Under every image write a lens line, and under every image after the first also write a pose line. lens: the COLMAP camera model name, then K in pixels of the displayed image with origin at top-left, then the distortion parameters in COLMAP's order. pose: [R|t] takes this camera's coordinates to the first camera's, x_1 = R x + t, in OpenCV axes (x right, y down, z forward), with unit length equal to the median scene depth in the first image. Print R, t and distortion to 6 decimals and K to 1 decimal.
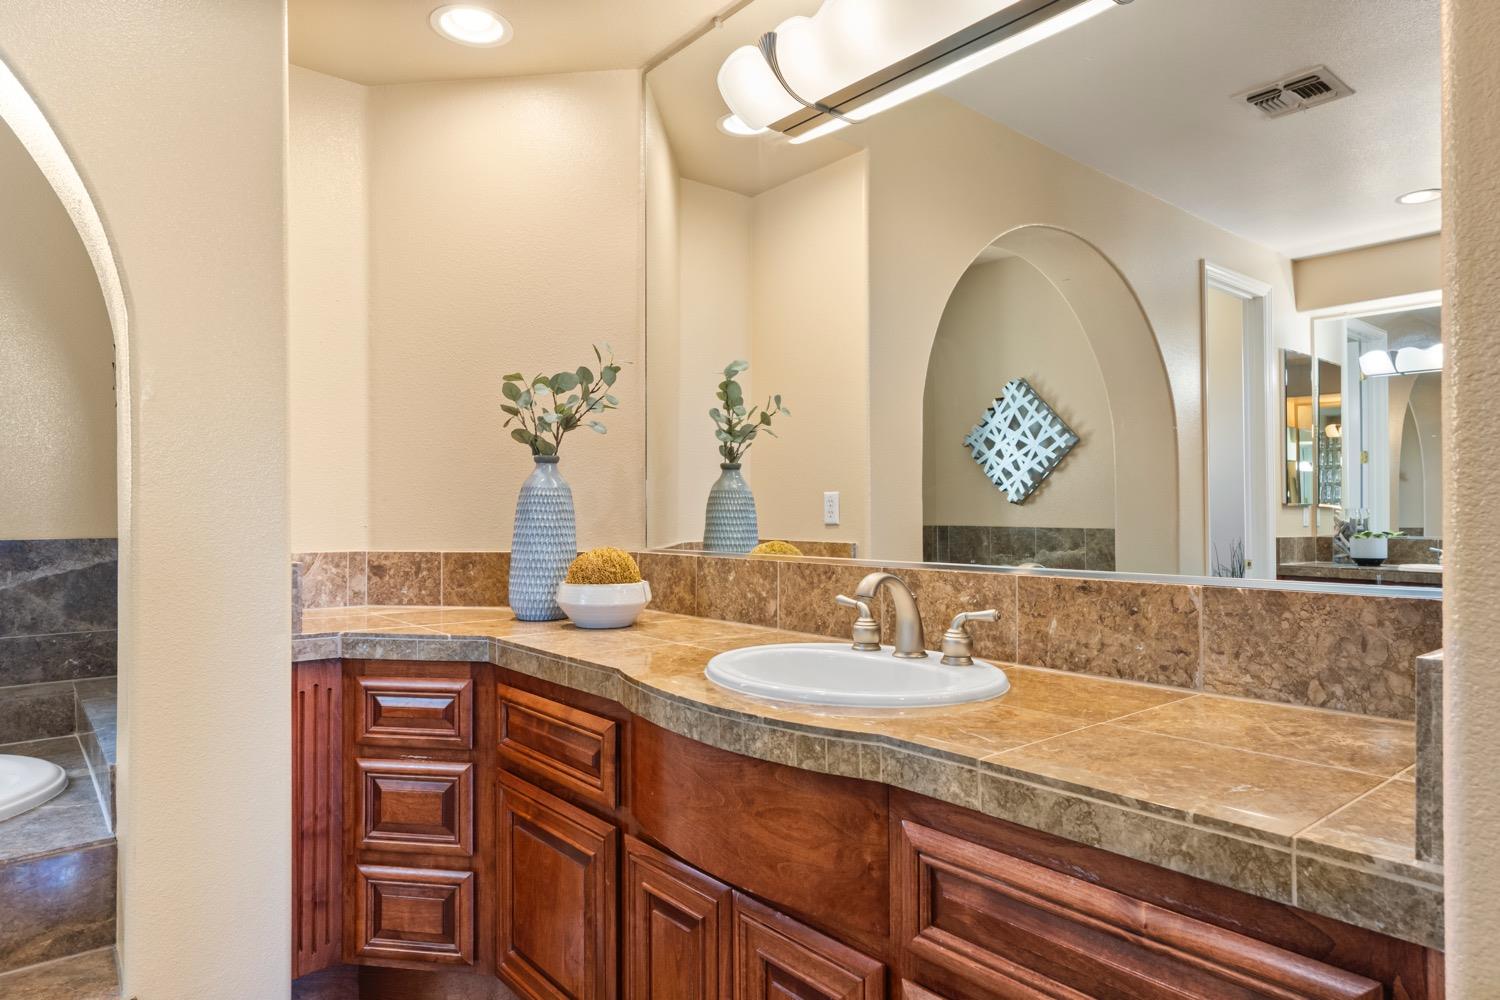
lens RADIAL K [[908.4, 0, 750.0], [0, 908.4, 500.0], [0, 0, 1]] dist [0.000664, 0.000091]
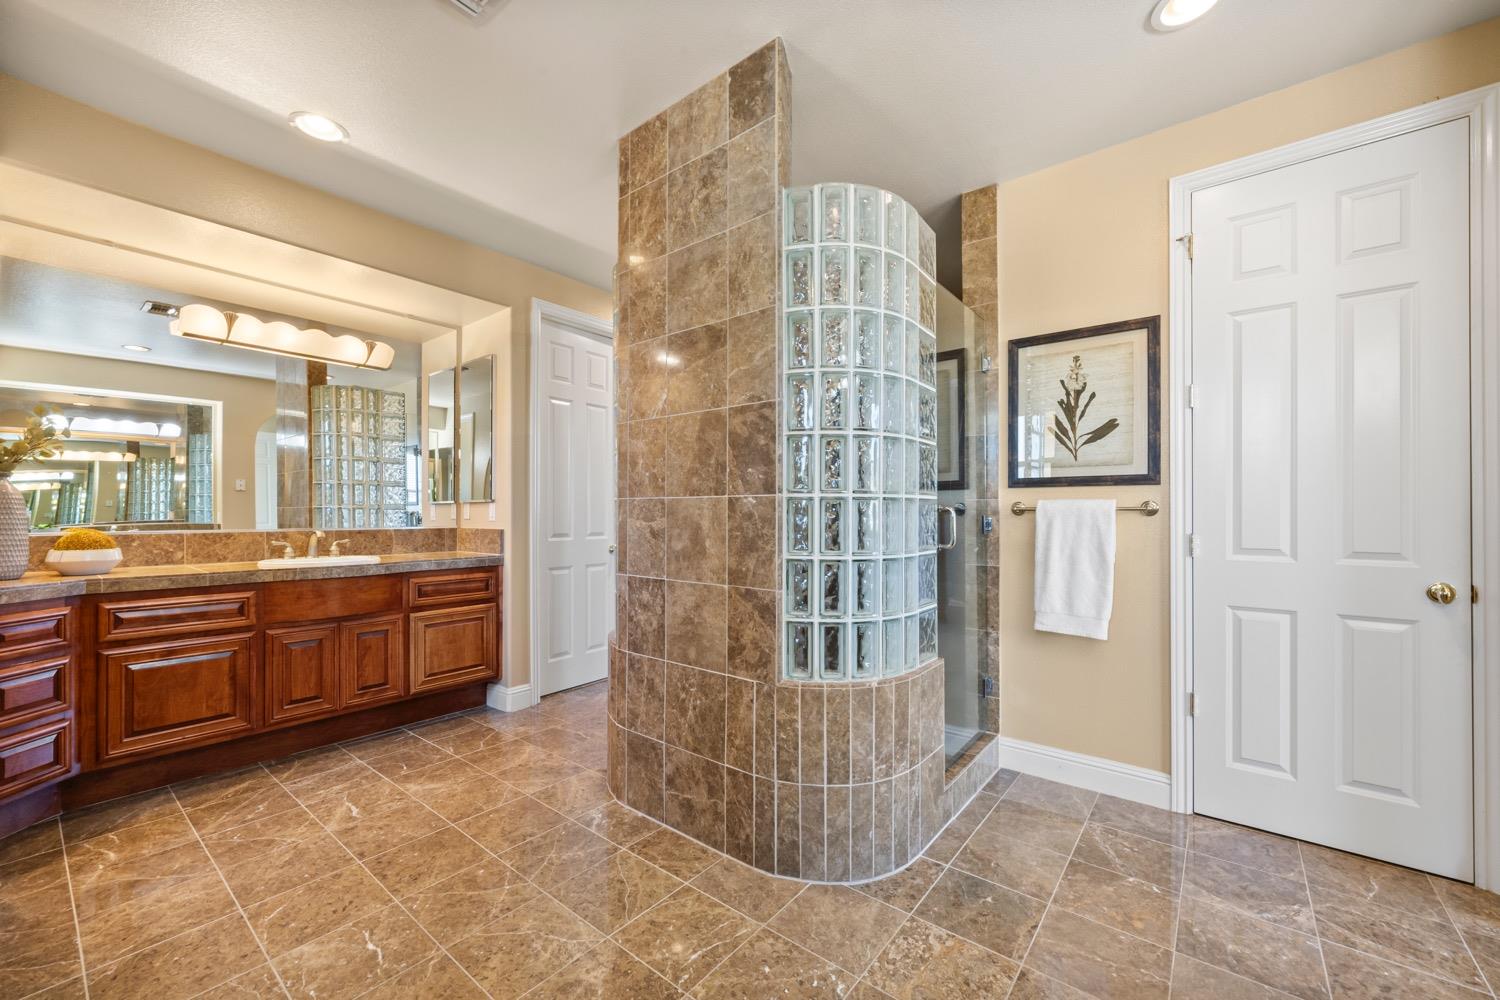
lens RADIAL K [[590.6, 0, 750.0], [0, 590.6, 500.0], [0, 0, 1]] dist [0.000073, 0.000004]
pose [[-0.198129, 0.021520, 0.979940, -2.971593], [-0.012882, 0.999615, -0.024556, 0.011336], [-0.980091, -0.017488, -0.197776, -0.068219]]
